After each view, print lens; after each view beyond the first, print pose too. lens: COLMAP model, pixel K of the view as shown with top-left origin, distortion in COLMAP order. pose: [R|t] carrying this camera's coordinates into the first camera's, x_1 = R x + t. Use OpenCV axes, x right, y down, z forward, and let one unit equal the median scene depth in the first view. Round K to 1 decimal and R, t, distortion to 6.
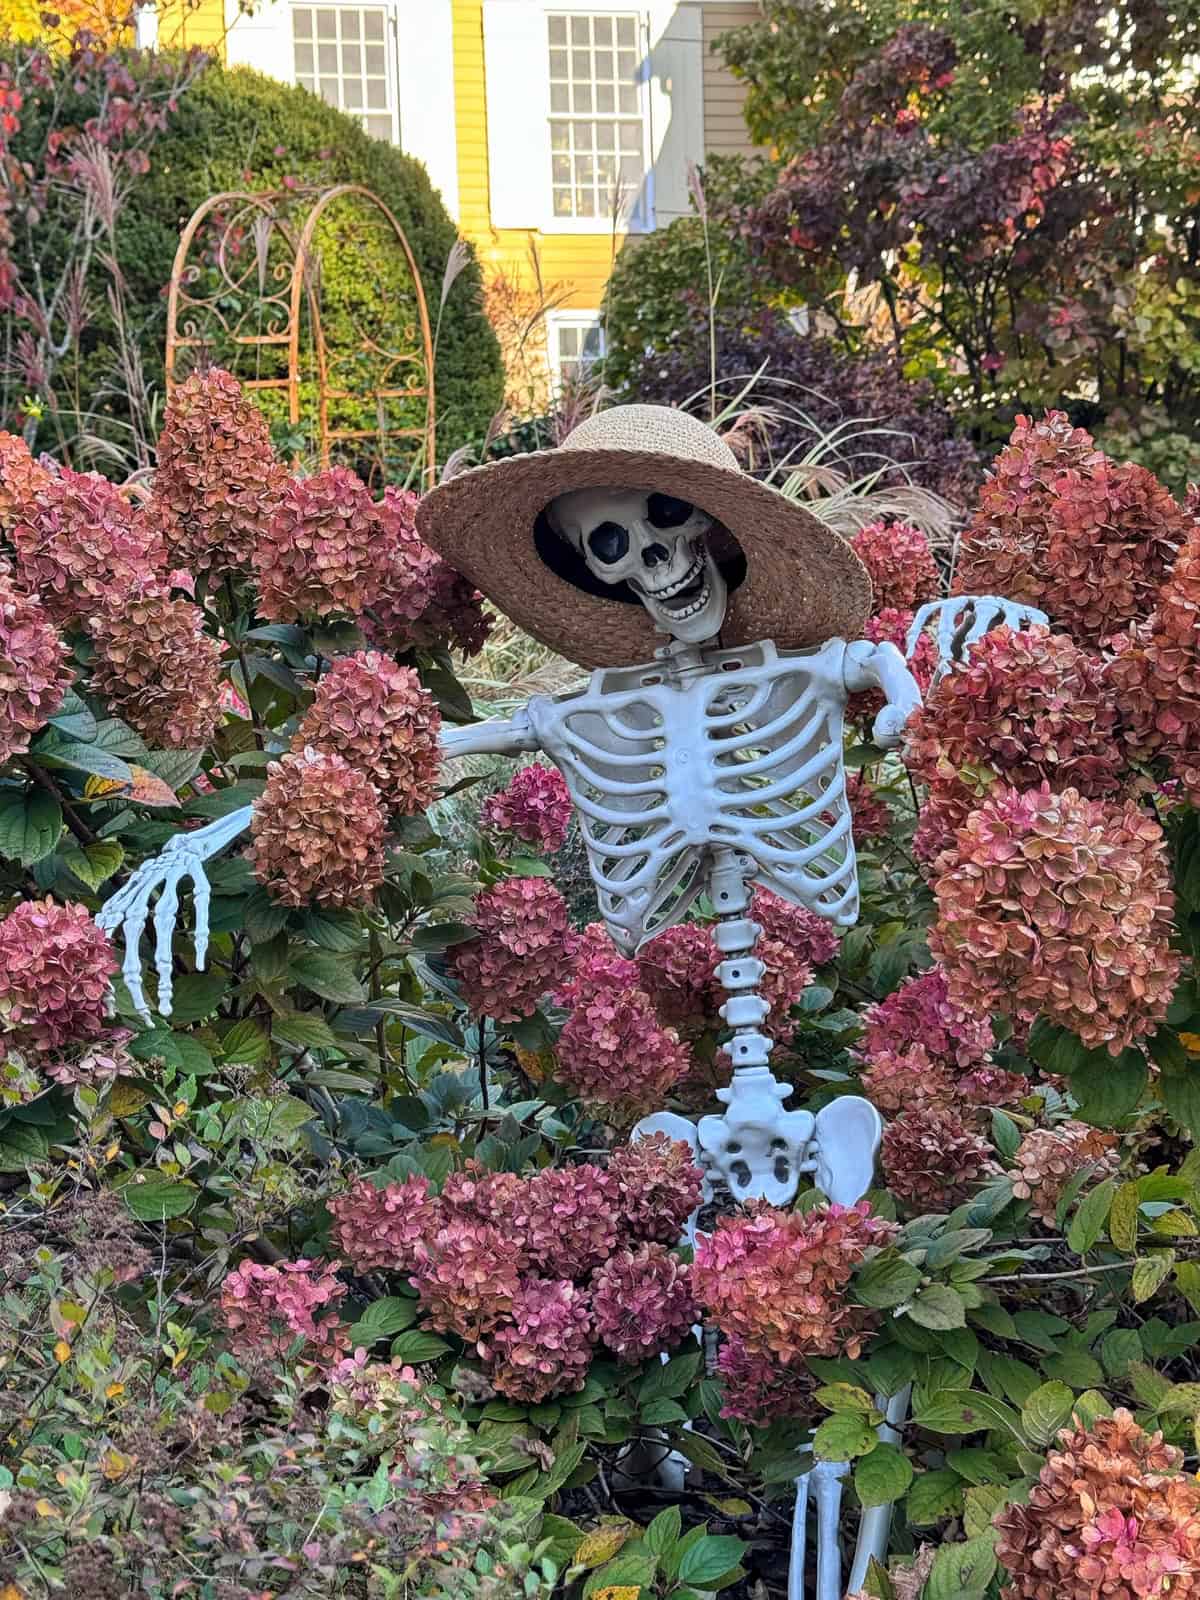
lens RADIAL K [[2258.7, 0, 600.0], [0, 2258.7, 800.0], [0, 0, 1]] dist [0.135492, -0.087945]
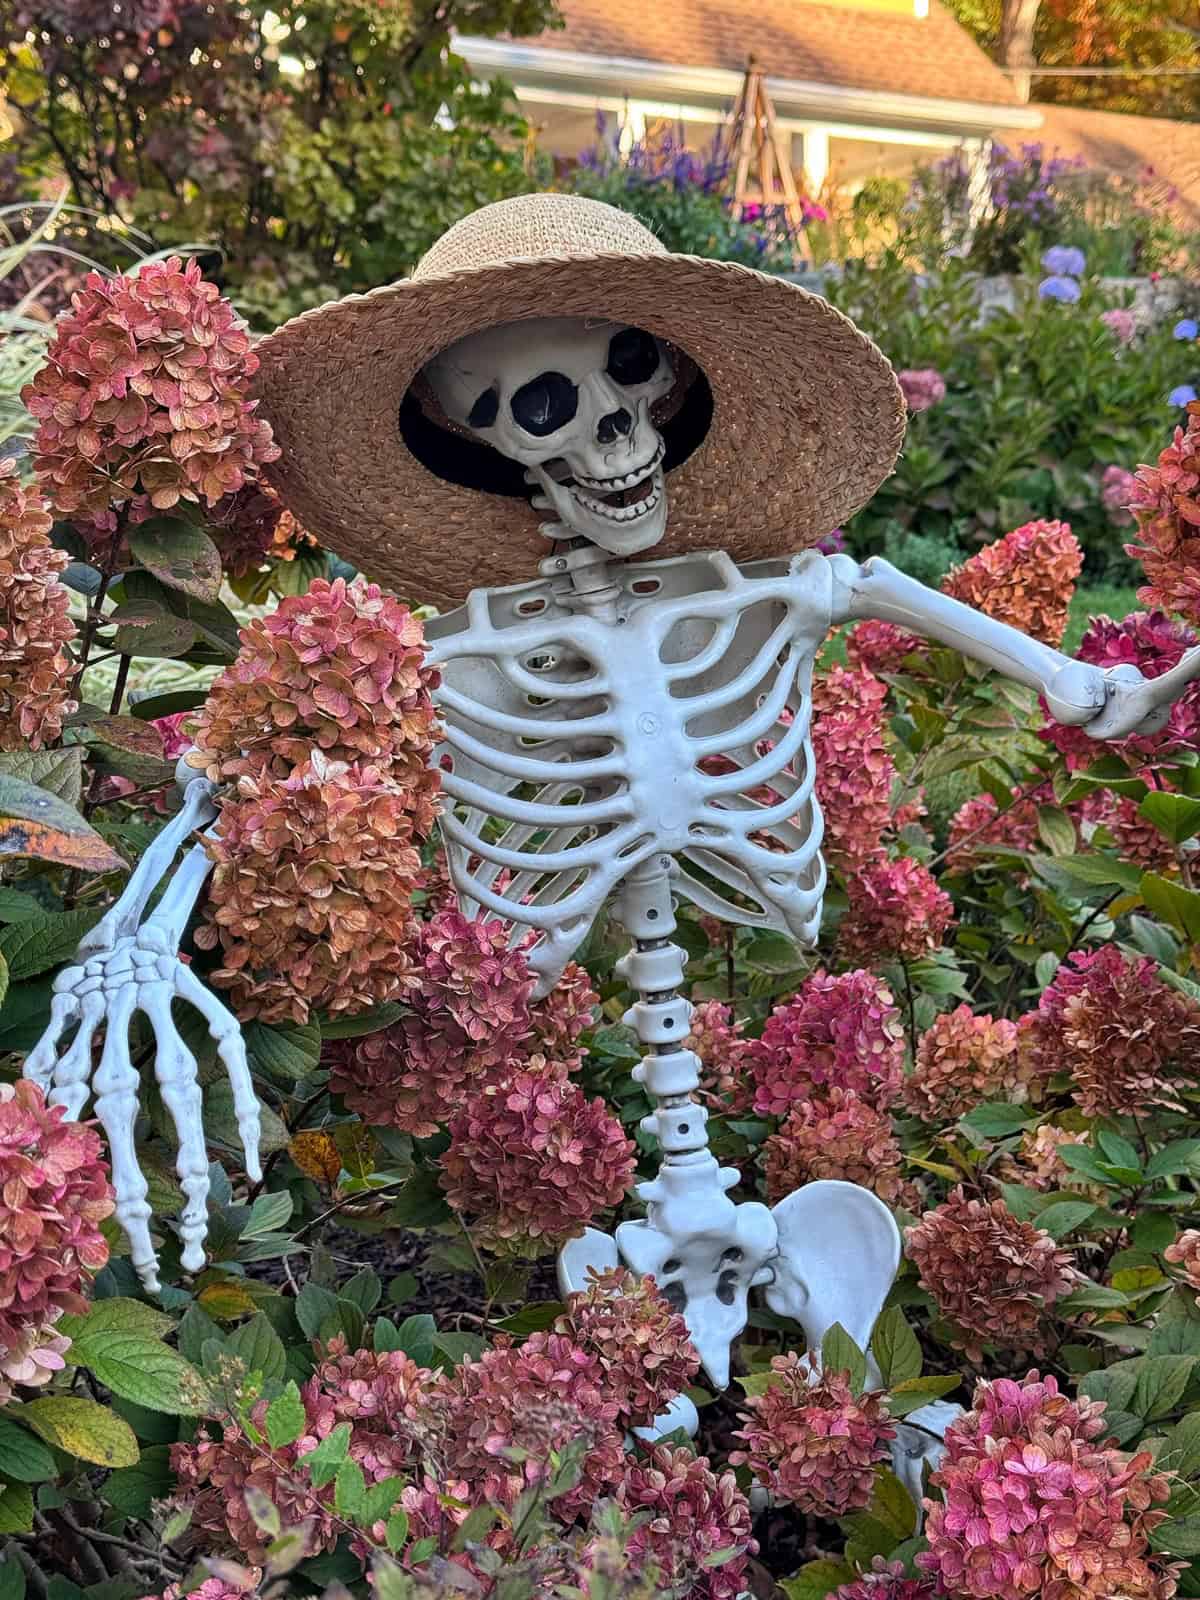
lens RADIAL K [[2028.5, 0, 281.4], [0, 2028.5, 776.7], [0, 0, 1]] dist [0.119366, 0.027547]
pose [[0.897830, -0.039027, 0.438610, -0.331760], [0.003110, 0.996602, 0.082312, -0.054231], [-0.440332, -0.072538, 0.894900, 0.490525]]
